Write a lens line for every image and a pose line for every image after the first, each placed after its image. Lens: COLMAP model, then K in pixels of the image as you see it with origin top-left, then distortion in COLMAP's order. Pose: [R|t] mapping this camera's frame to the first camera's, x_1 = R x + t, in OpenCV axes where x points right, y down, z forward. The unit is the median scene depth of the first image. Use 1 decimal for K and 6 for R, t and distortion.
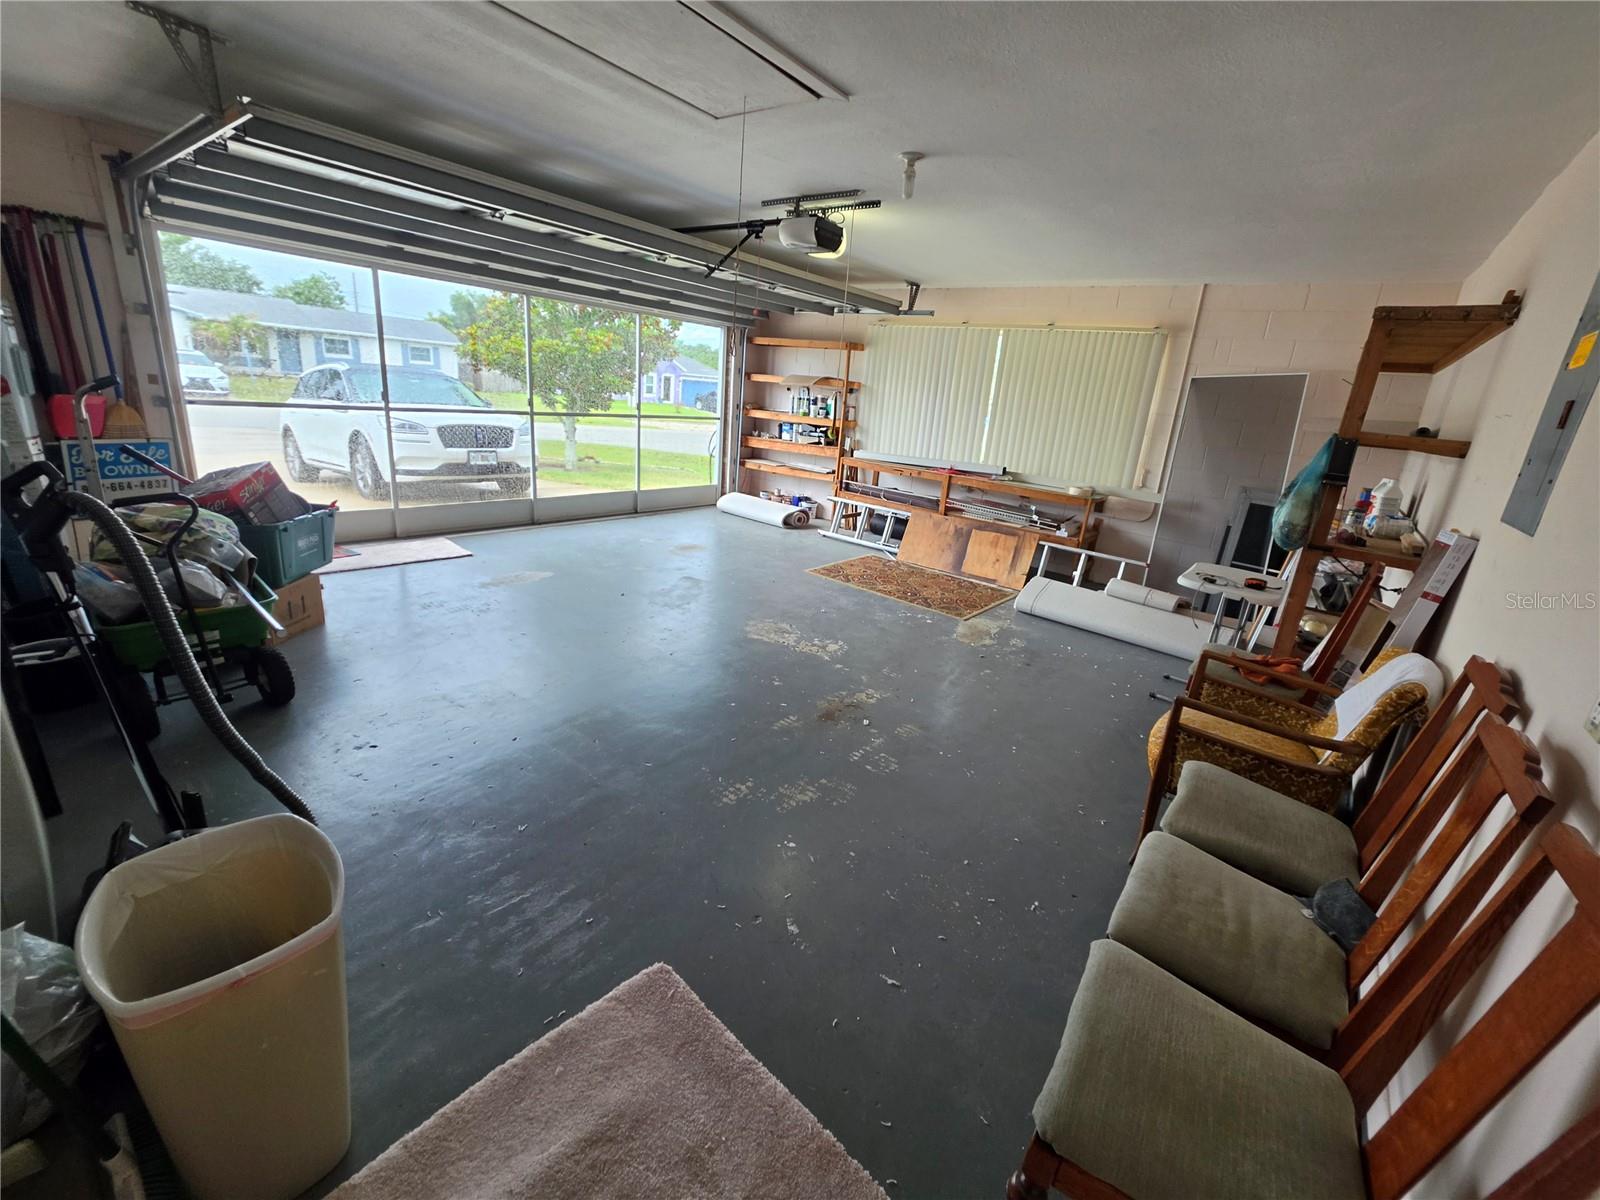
lens RADIAL K [[649.7, 0, 804.6], [0, 649.7, 590.8], [0, 0, 1]] dist [-0.000346, 0.000005]
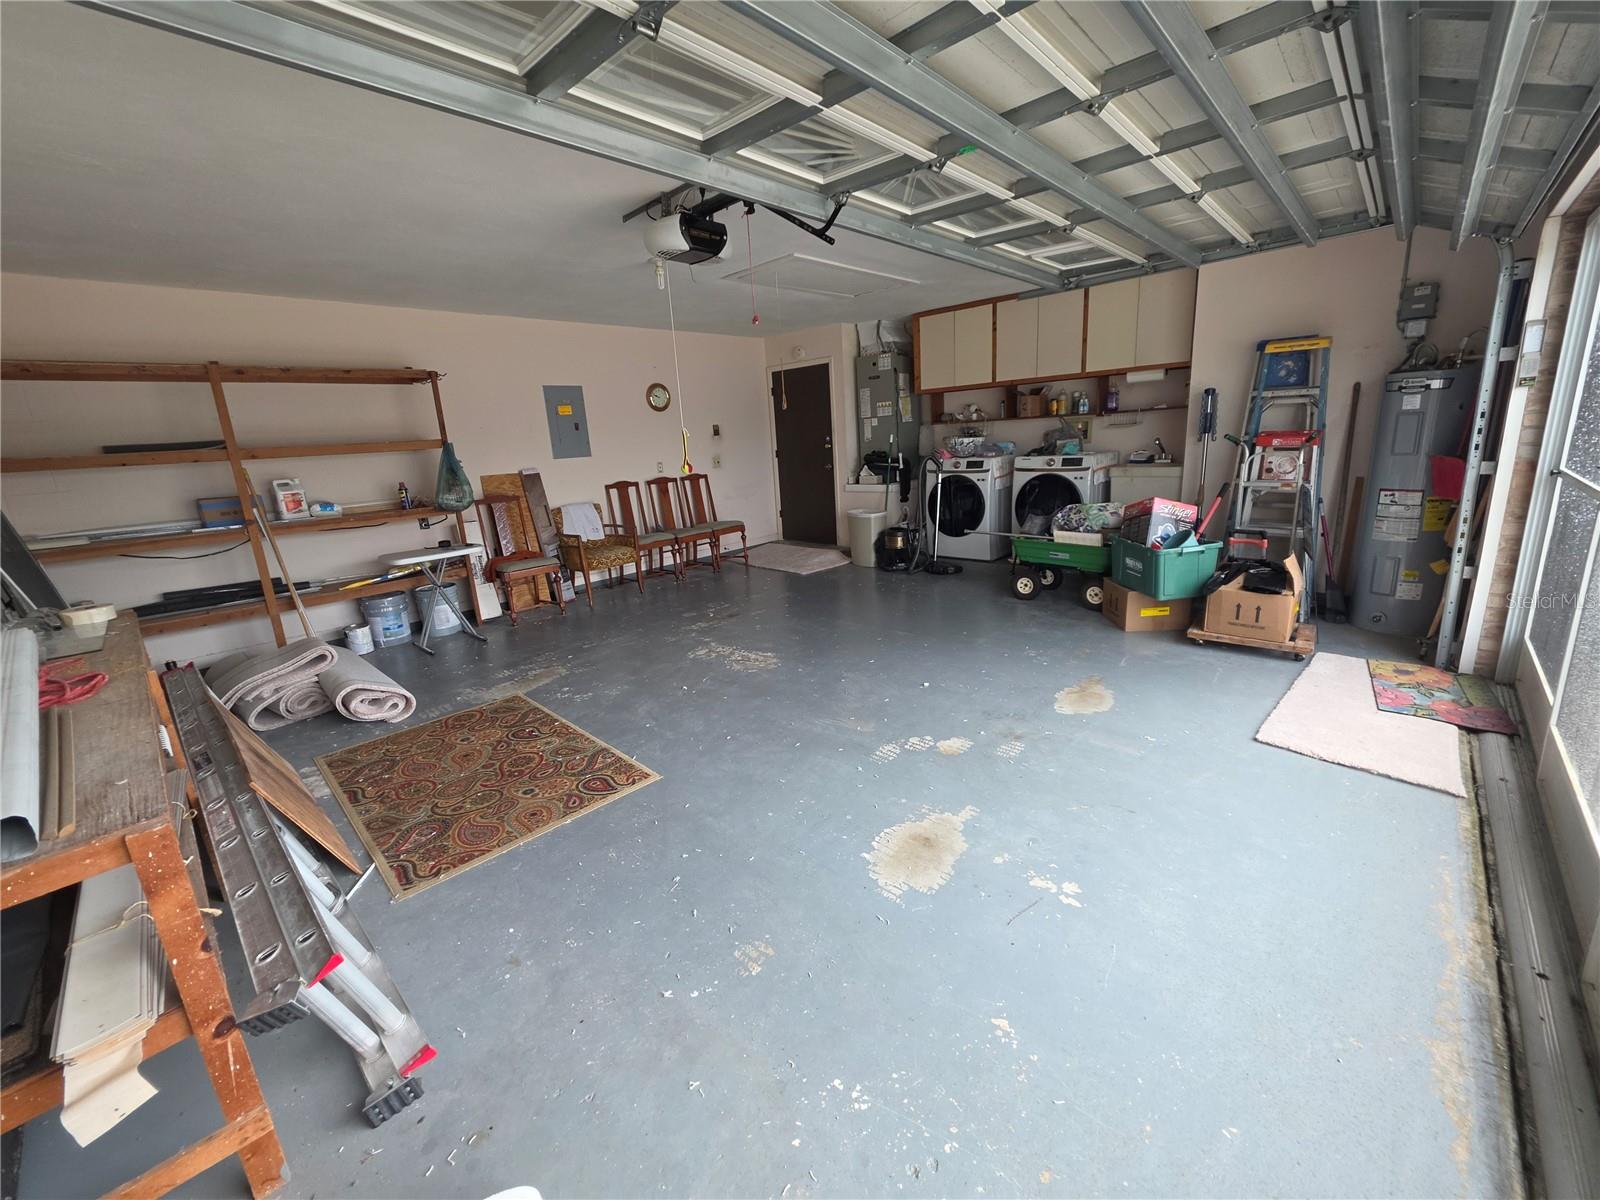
lens RADIAL K [[649.7, 0, 801.1], [0, 649.7, 591.8], [0, 0, 1]] dist [-0.000346, 0.000005]
pose [[-0.996946, -0.049053, 0.060766, -0.179681], [-0.010044, 0.852186, 0.523143, -0.556269], [-0.077446, 0.520935, -0.850076, 1.759911]]
